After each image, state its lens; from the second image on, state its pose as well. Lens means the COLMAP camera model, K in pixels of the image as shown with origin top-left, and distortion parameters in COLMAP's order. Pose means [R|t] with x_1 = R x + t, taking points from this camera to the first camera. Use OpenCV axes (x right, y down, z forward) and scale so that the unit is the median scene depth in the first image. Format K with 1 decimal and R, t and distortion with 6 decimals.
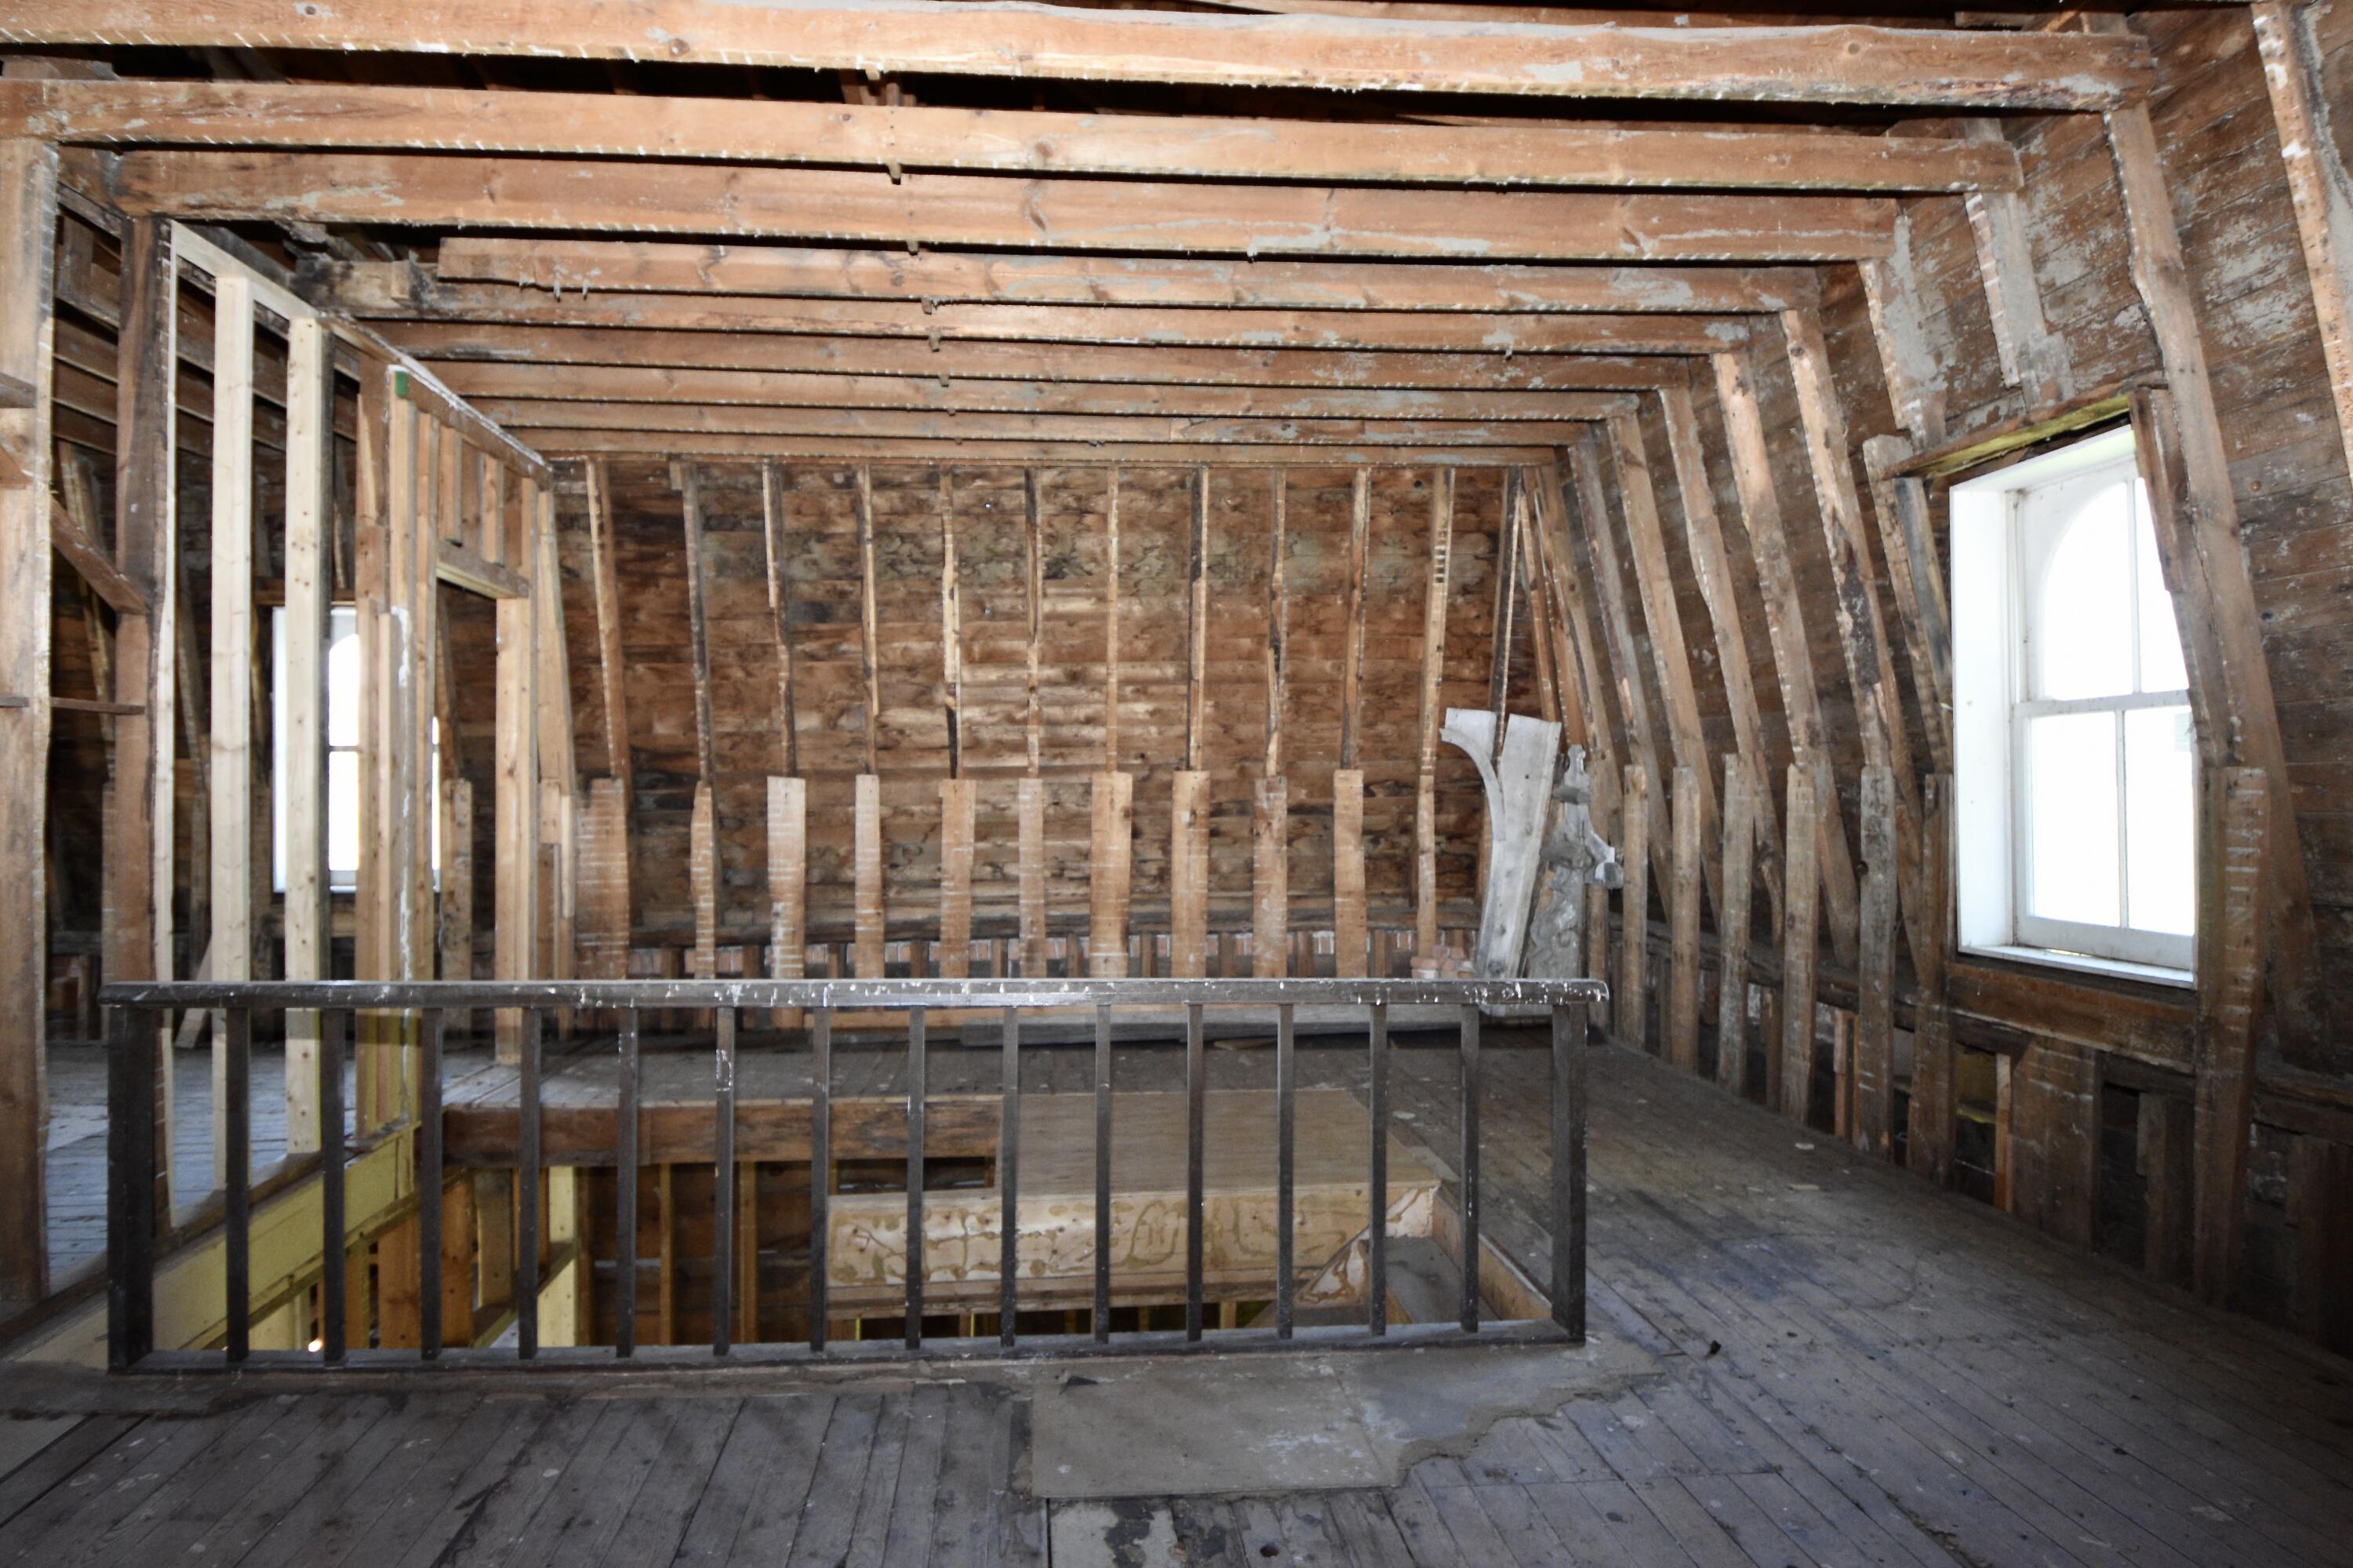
lens RADIAL K [[1199.4, 0, 1176.5], [0, 1199.4, 784.0], [0, 0, 1]] dist [-0.052601, -0.000016]
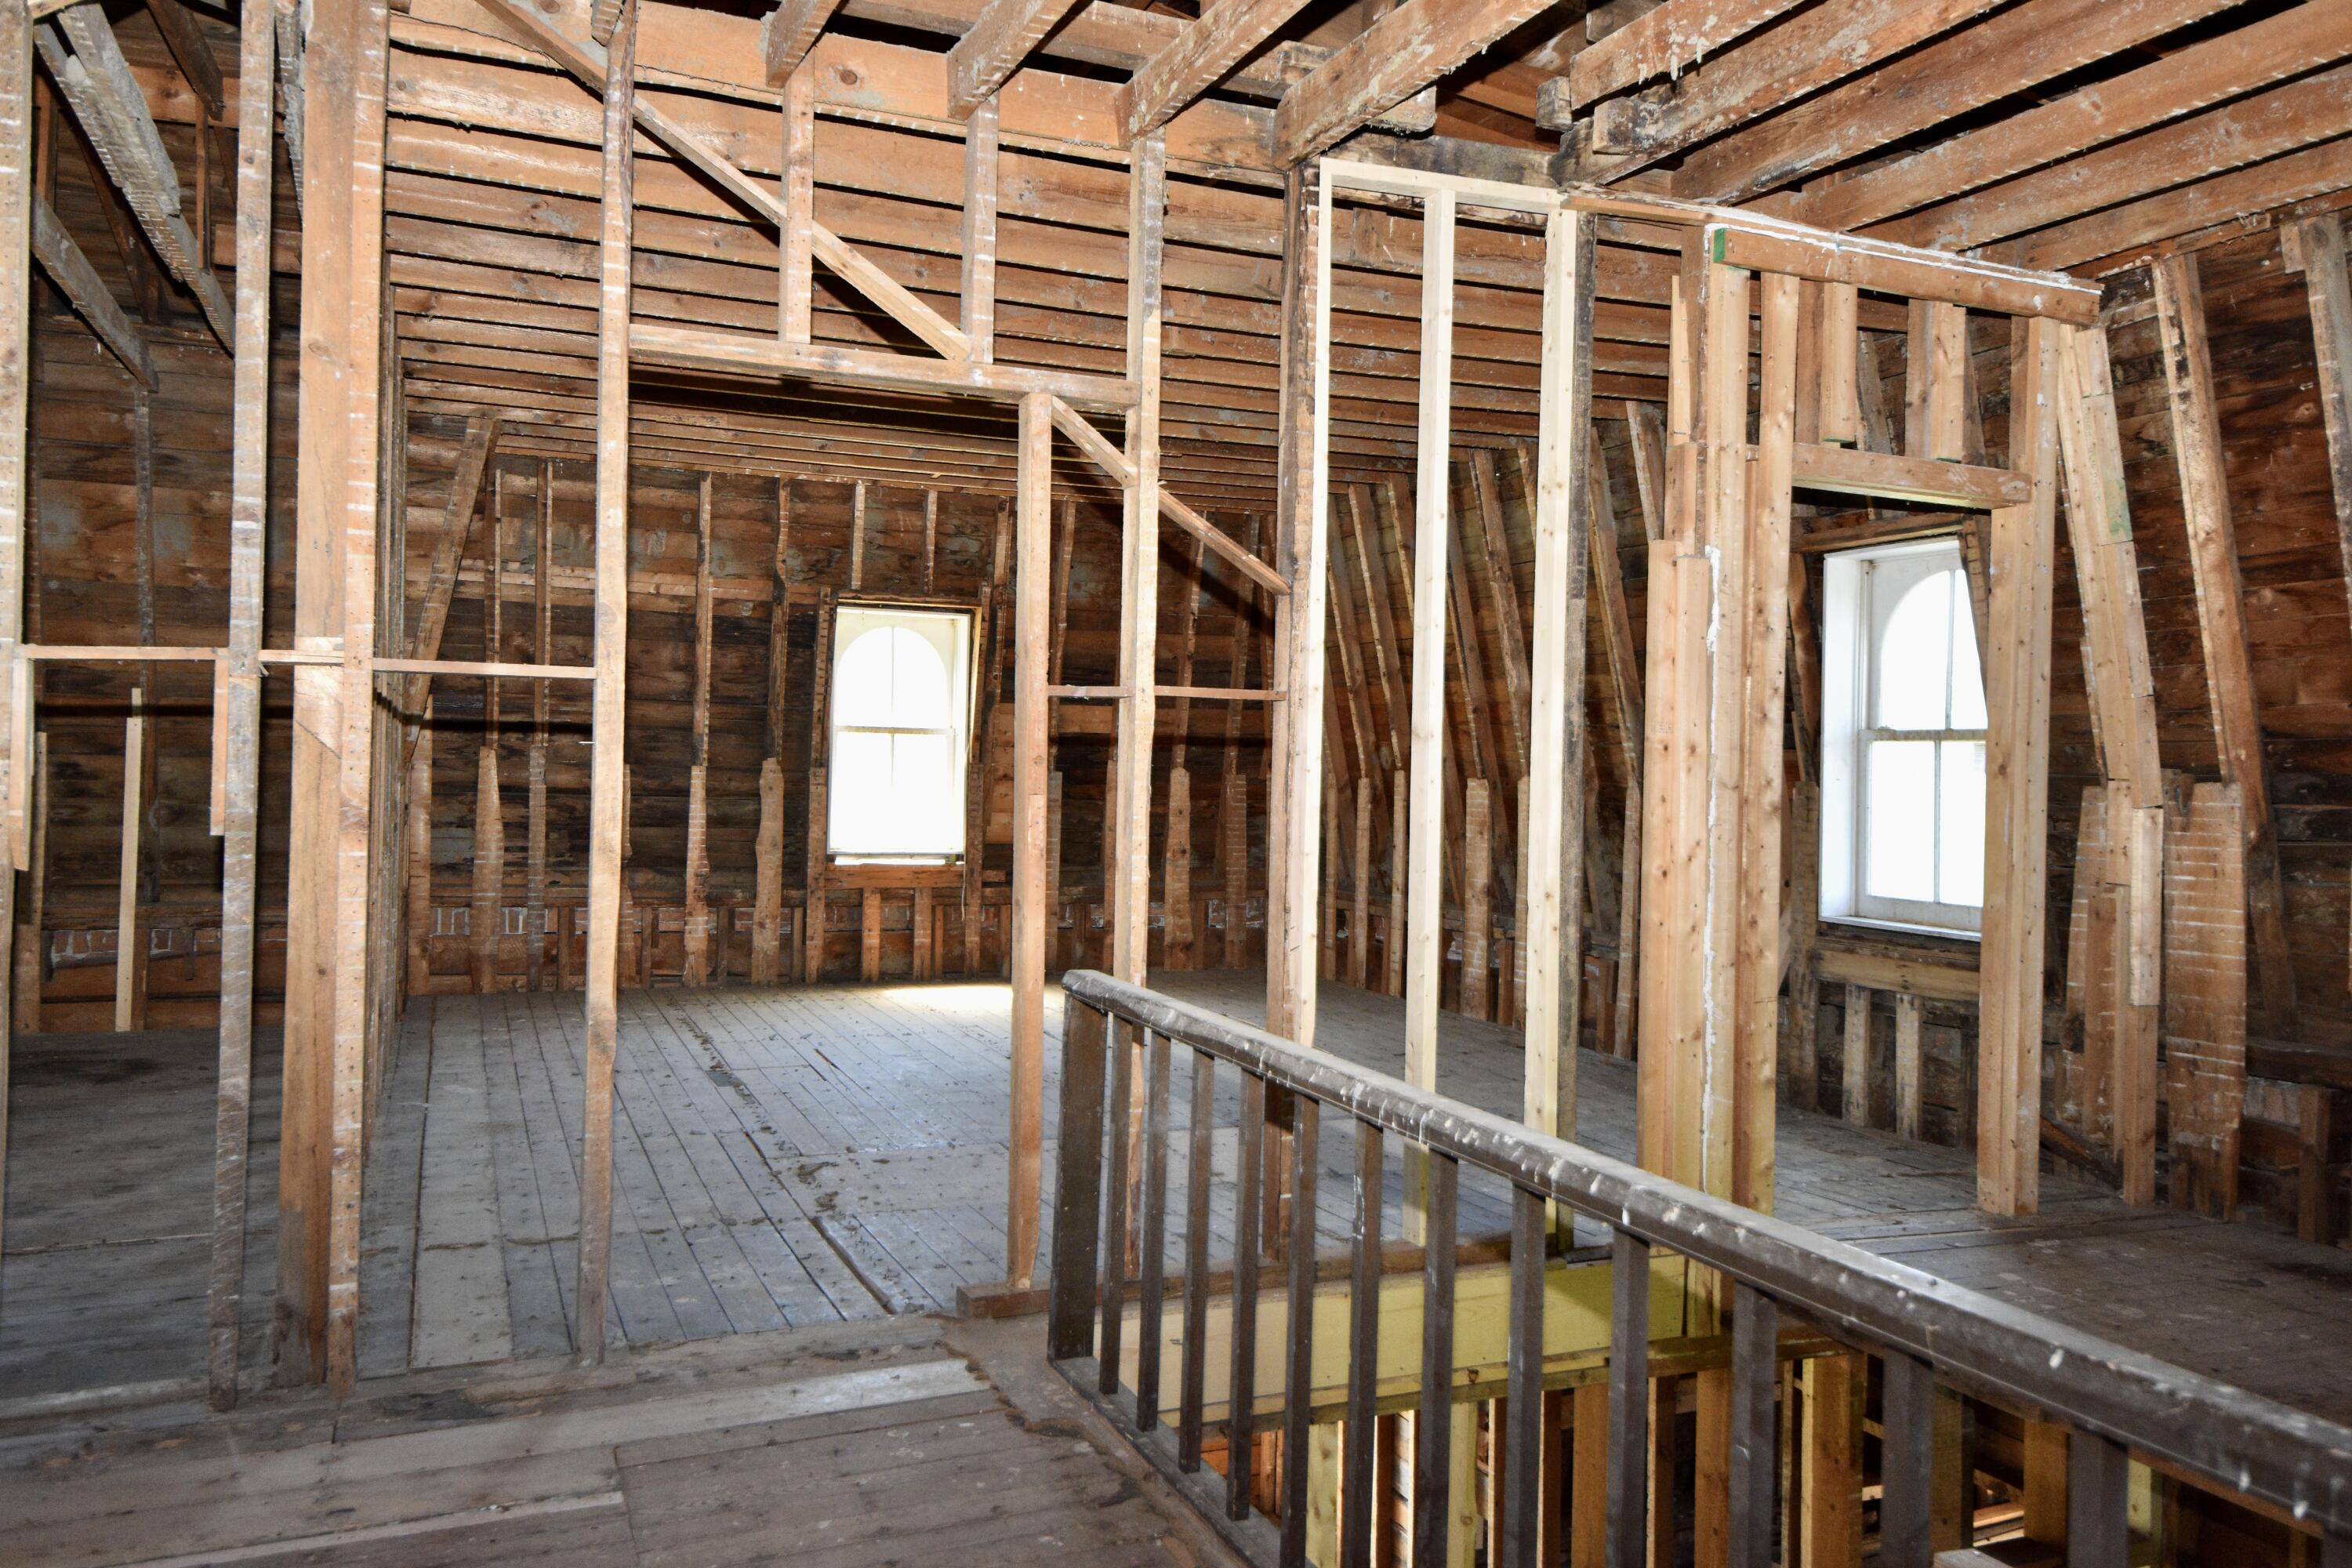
lens RADIAL K [[1784.0, 0, 1268.2], [0, 1784.0, 756.4], [0, 0, 1]] dist [0.062441, -0.068123]
pose [[0.295336, 0.003277, -0.955388, 0.268618], [-0.020884, 0.999777, -0.003027, -0.005452], [0.955165, 0.020846, 0.295339, 0.297555]]
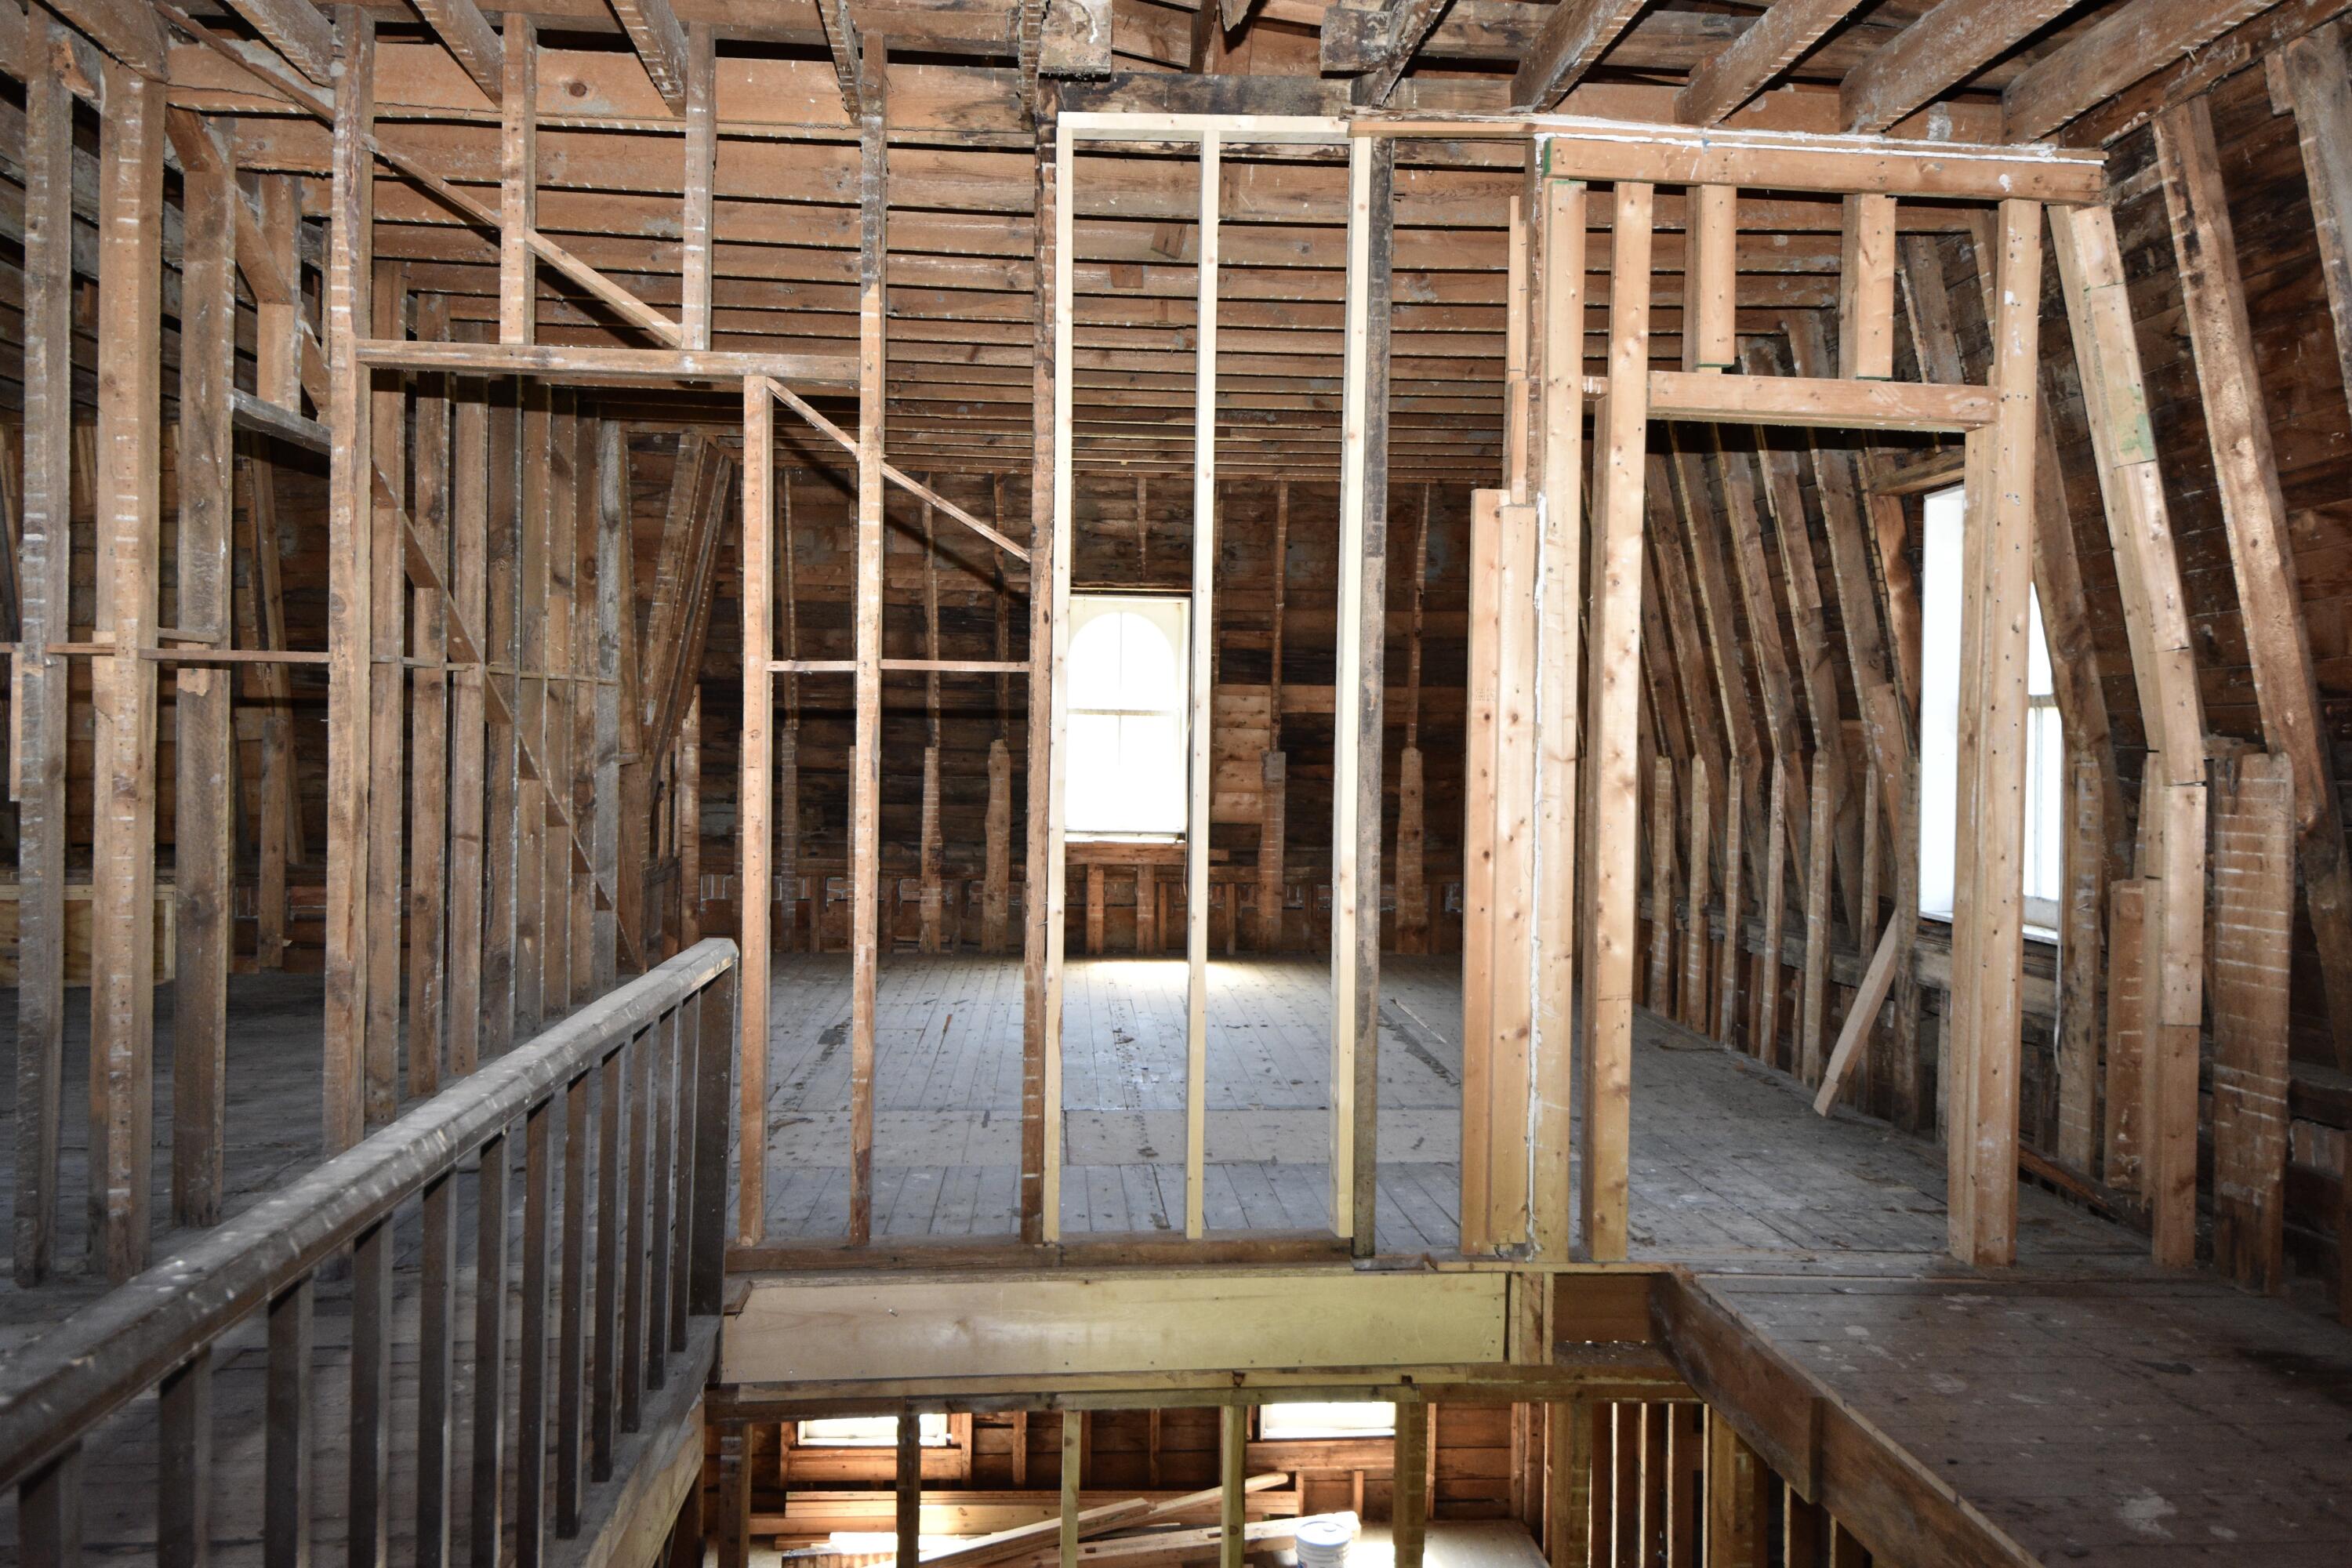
lens RADIAL K [[1784.0, 0, 1268.2], [0, 1784.0, 756.4], [0, 0, 1]] dist [0.062441, -0.068123]
pose [[-0.025468, 0.010747, -0.999618, 0.289260], [-0.014348, 0.999835, 0.011115, -0.006234], [0.999573, 0.014626, -0.025310, 0.664206]]
